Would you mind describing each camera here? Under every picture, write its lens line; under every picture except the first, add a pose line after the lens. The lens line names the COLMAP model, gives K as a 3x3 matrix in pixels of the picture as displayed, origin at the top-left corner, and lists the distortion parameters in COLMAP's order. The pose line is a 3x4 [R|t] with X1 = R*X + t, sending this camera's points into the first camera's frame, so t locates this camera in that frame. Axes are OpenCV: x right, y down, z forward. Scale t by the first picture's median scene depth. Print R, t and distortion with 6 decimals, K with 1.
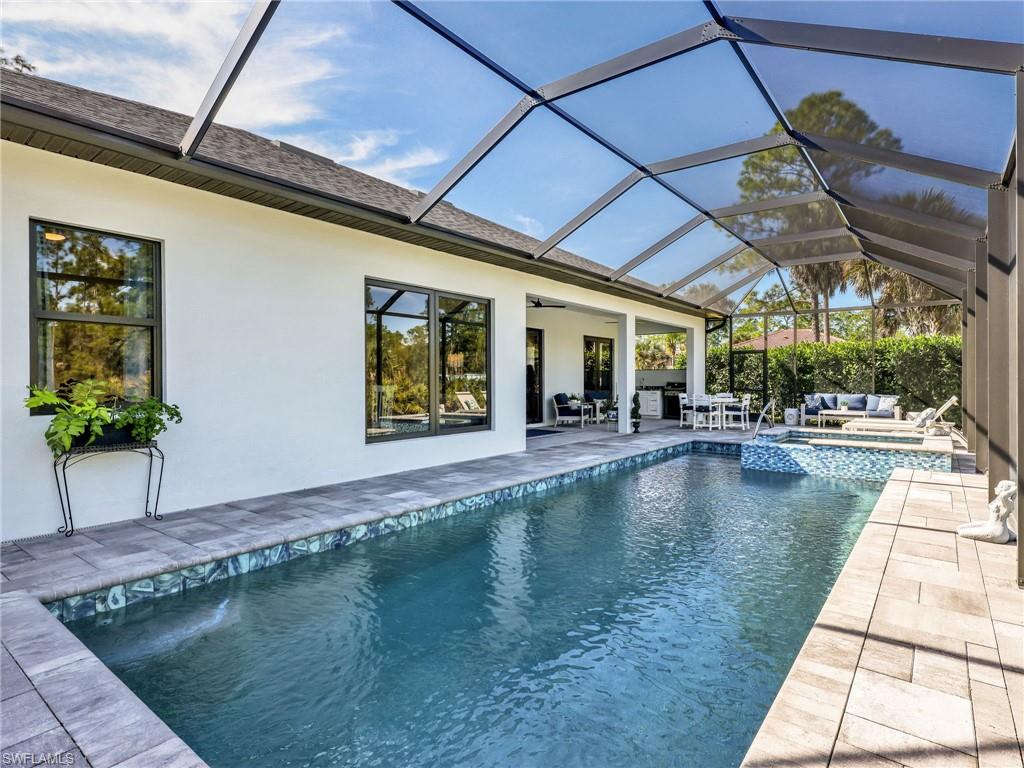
lens RADIAL K [[559.6, 0, 506.4], [0, 559.6, 382.1], [0, 0, 1]] dist [-0.001838, -0.000699]
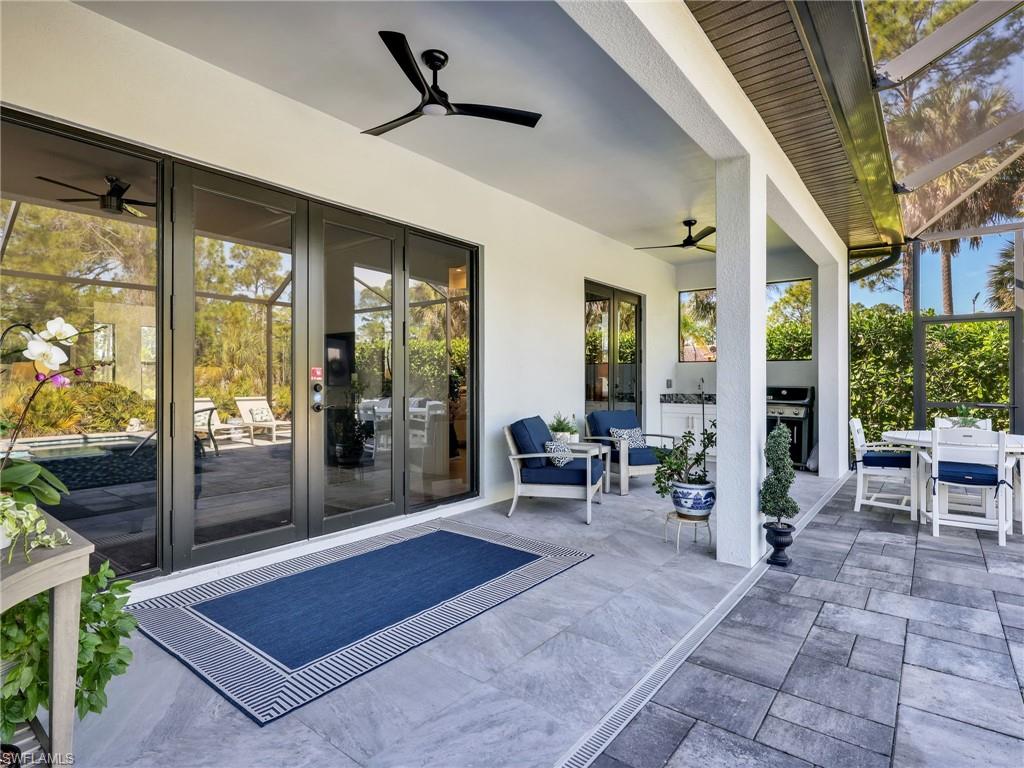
lens RADIAL K [[559.6, 0, 506.4], [0, 559.6, 382.1], [0, 0, 1]] dist [-0.001838, -0.000699]
pose [[0.999635, 0.001356, 0.027000, 0.072954], [-0.001181, 0.999978, -0.006475, -0.001381], [-0.027008, 0.006441, 0.999614, 0.630498]]
